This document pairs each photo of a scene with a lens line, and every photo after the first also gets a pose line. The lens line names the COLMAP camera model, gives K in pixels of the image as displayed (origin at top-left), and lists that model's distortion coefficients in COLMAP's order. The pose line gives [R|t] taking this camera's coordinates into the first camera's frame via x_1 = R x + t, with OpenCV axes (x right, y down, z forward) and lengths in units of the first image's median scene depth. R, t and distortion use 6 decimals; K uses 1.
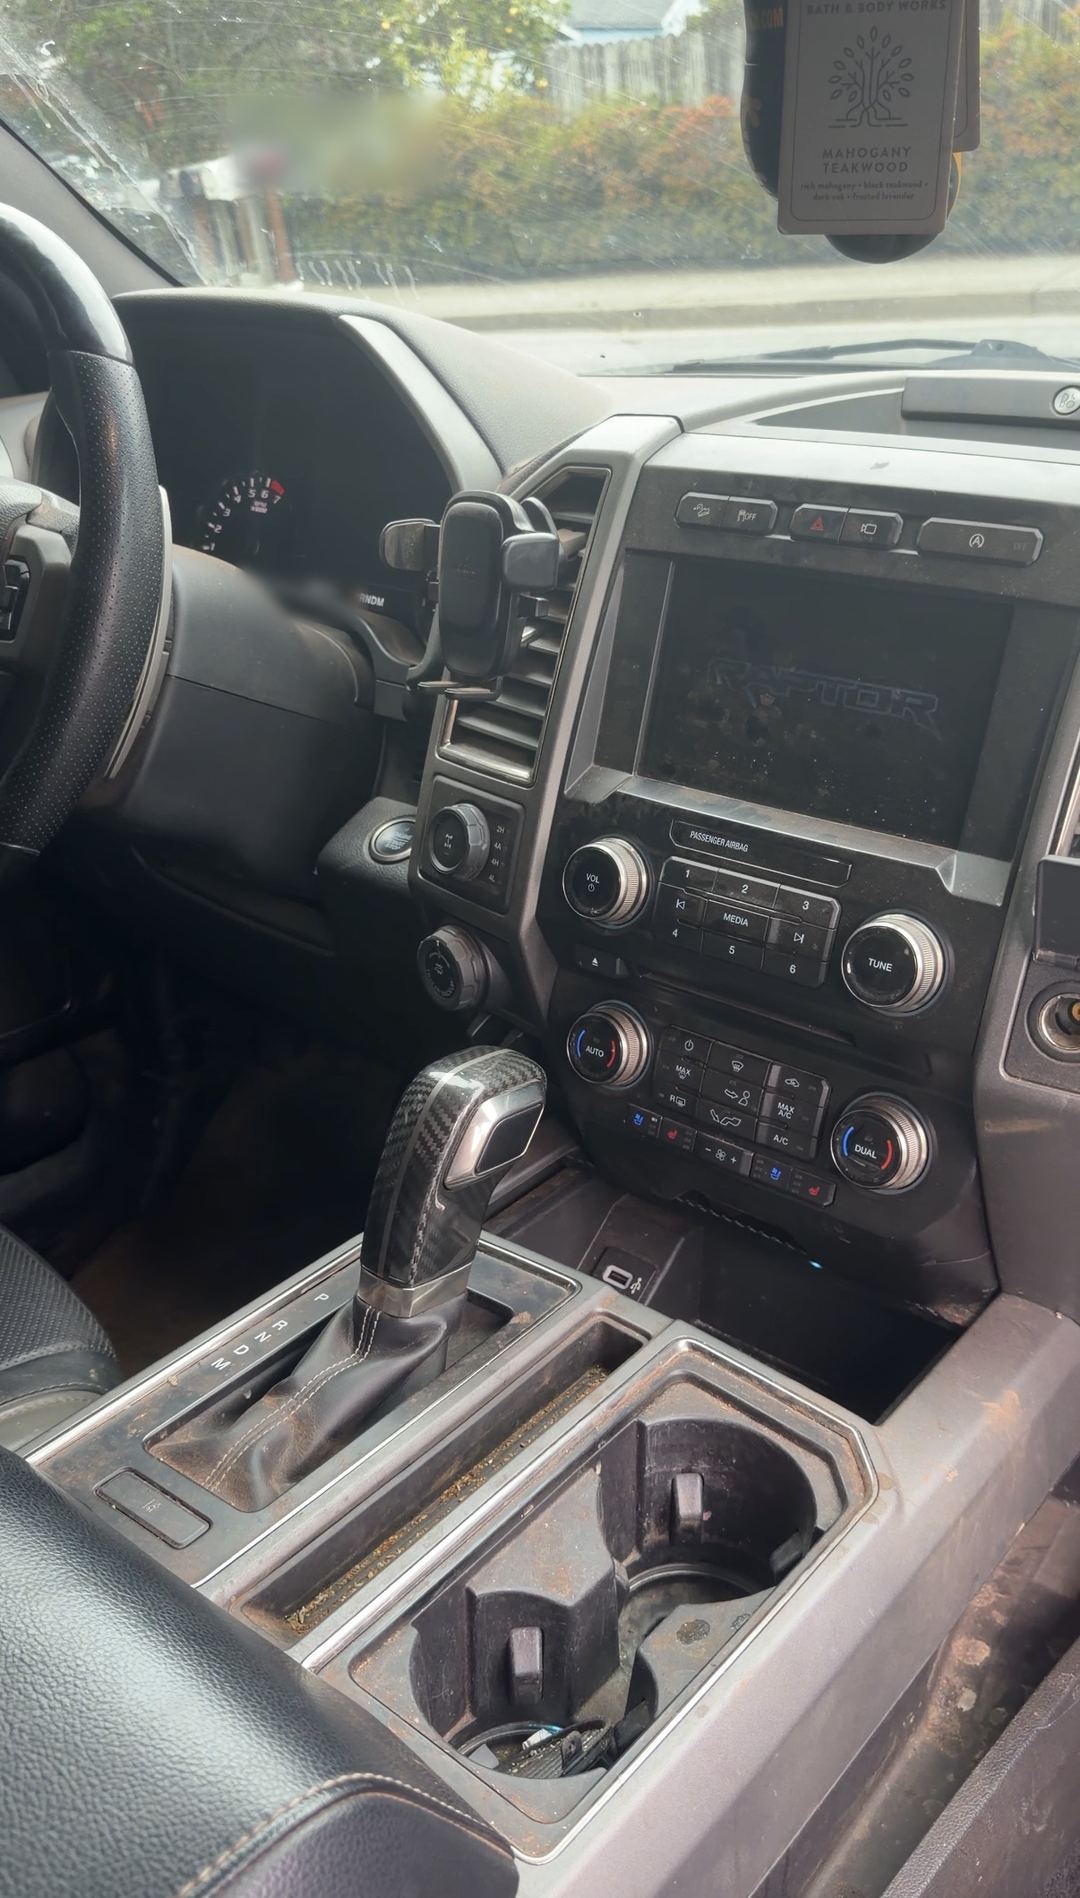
lens RADIAL K [[1531.4, 0, 540.0], [0, 1531.4, 949.0], [0, 0, 1]] dist [0.037613, -0.082937]
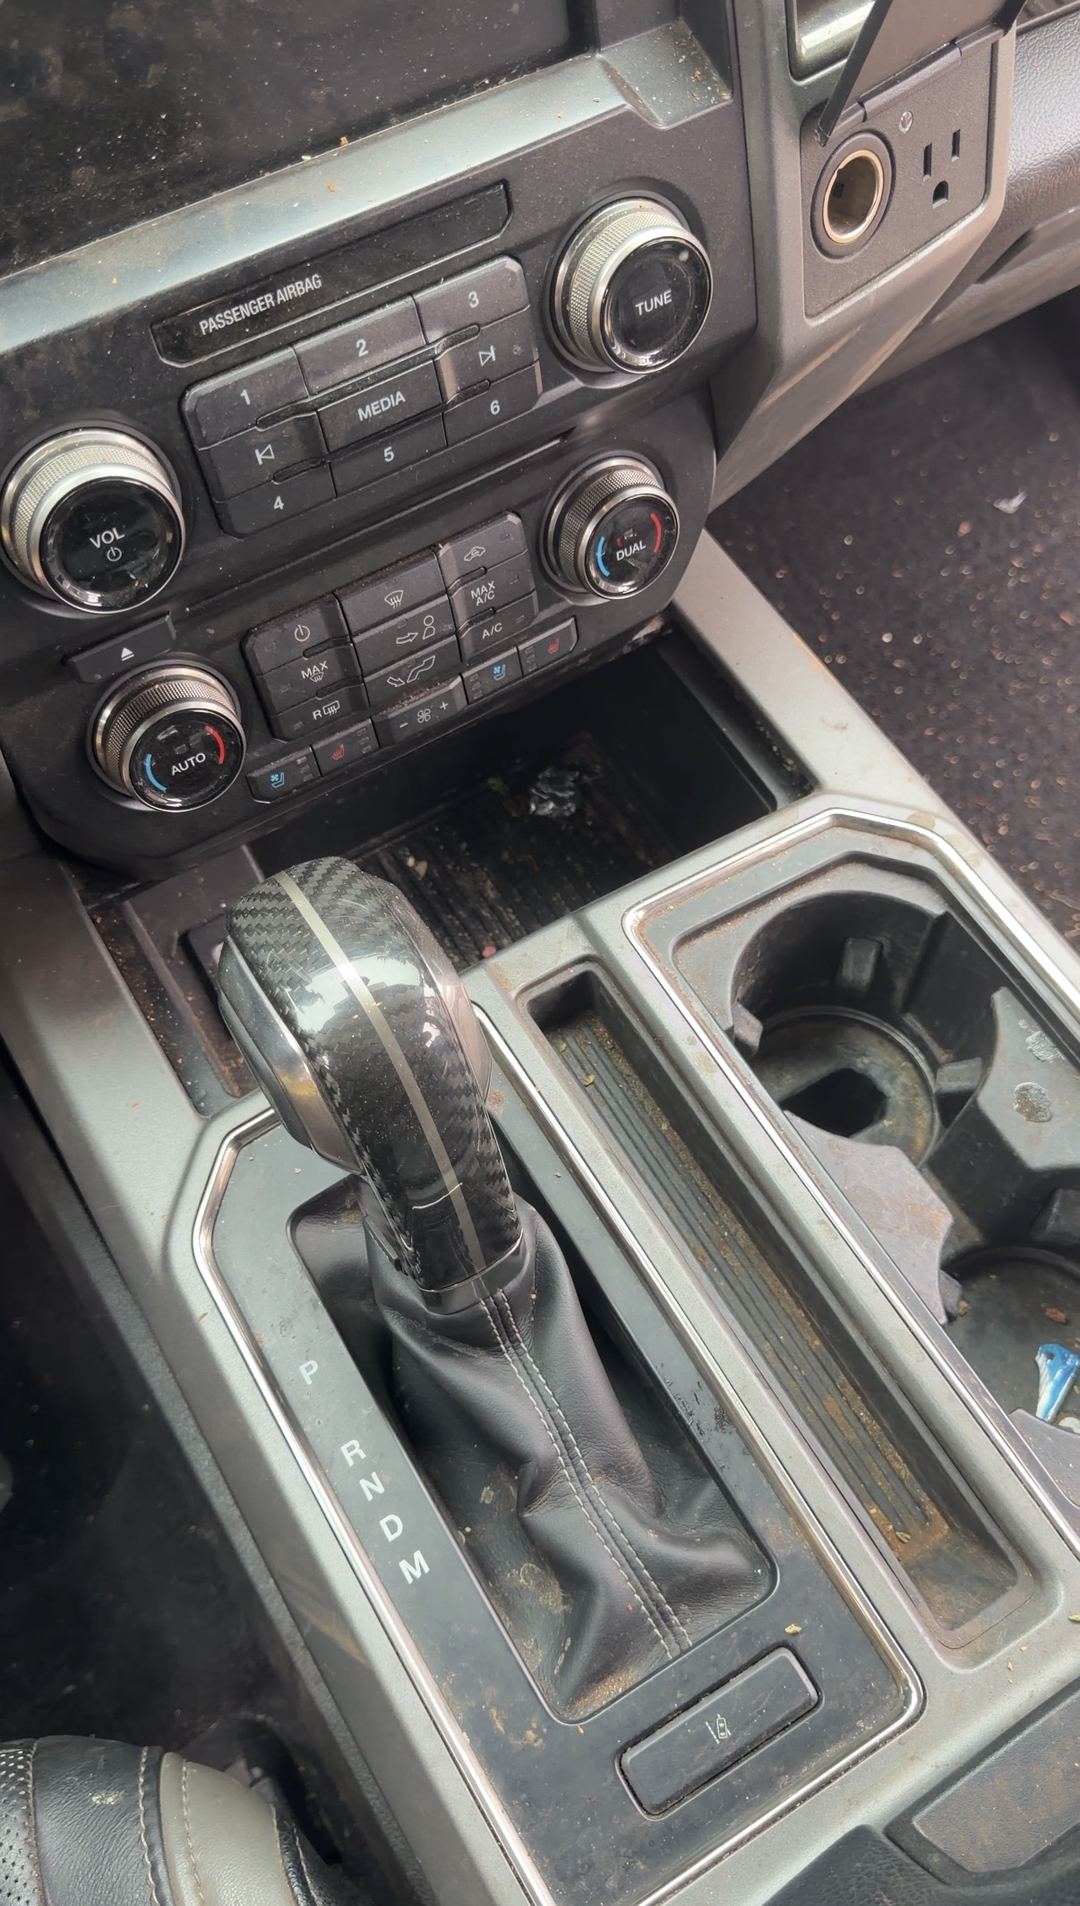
lens RADIAL K [[1595.2, 0, 509.0], [0, 1595.2, 957.3], [0, 0, 1]] dist [0.130315, -0.334148]
pose [[0.345526, -0.830057, 0.437741, -0.266173], [0.404043, 0.552612, 0.728951, -0.305433], [-0.846972, -0.075006, 0.526320, 0.631885]]
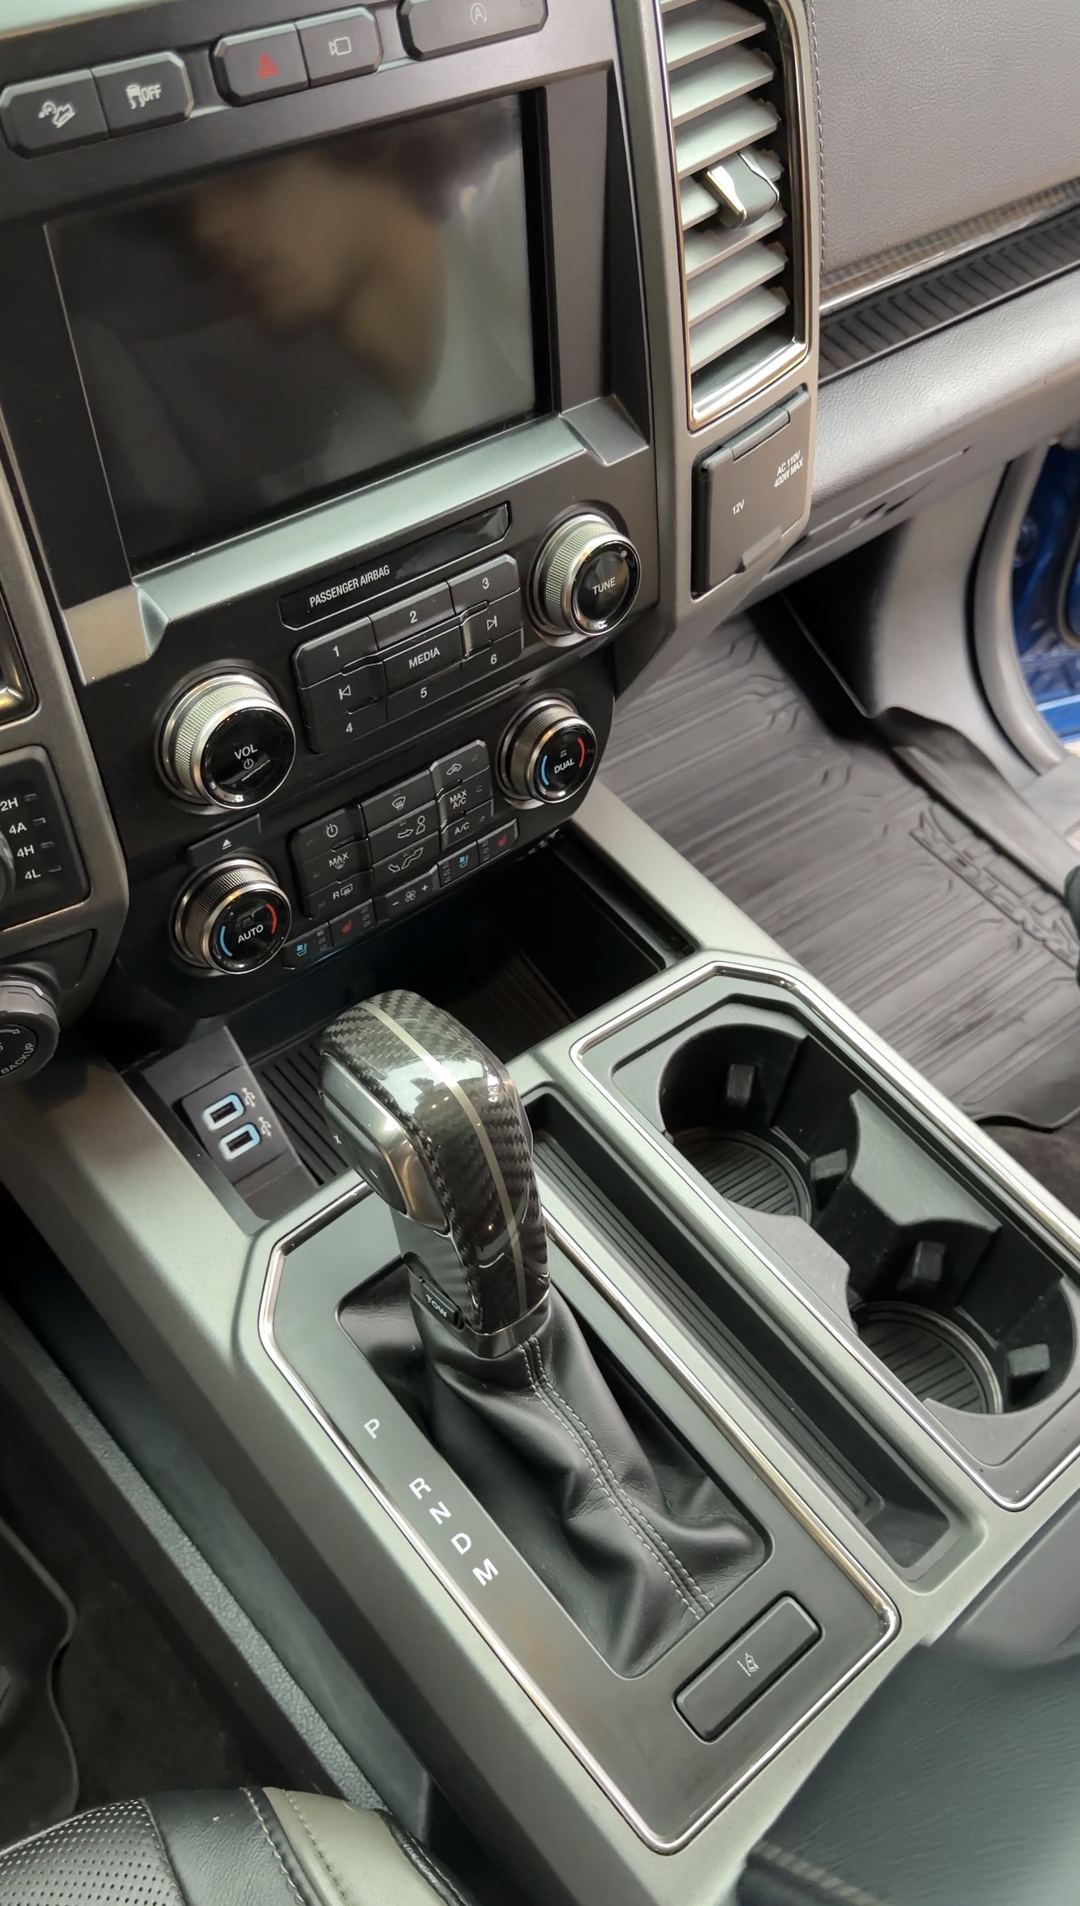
lens RADIAL K [[1595.2, 0, 509.0], [0, 1595.2, 957.3], [0, 0, 1]] dist [0.130315, -0.334148]
pose [[0.195261, -0.760400, 0.619406, -0.448396], [0.302832, 0.647448, 0.699360, -0.448216], [-0.932827, 0.051018, 0.356695, 0.678189]]
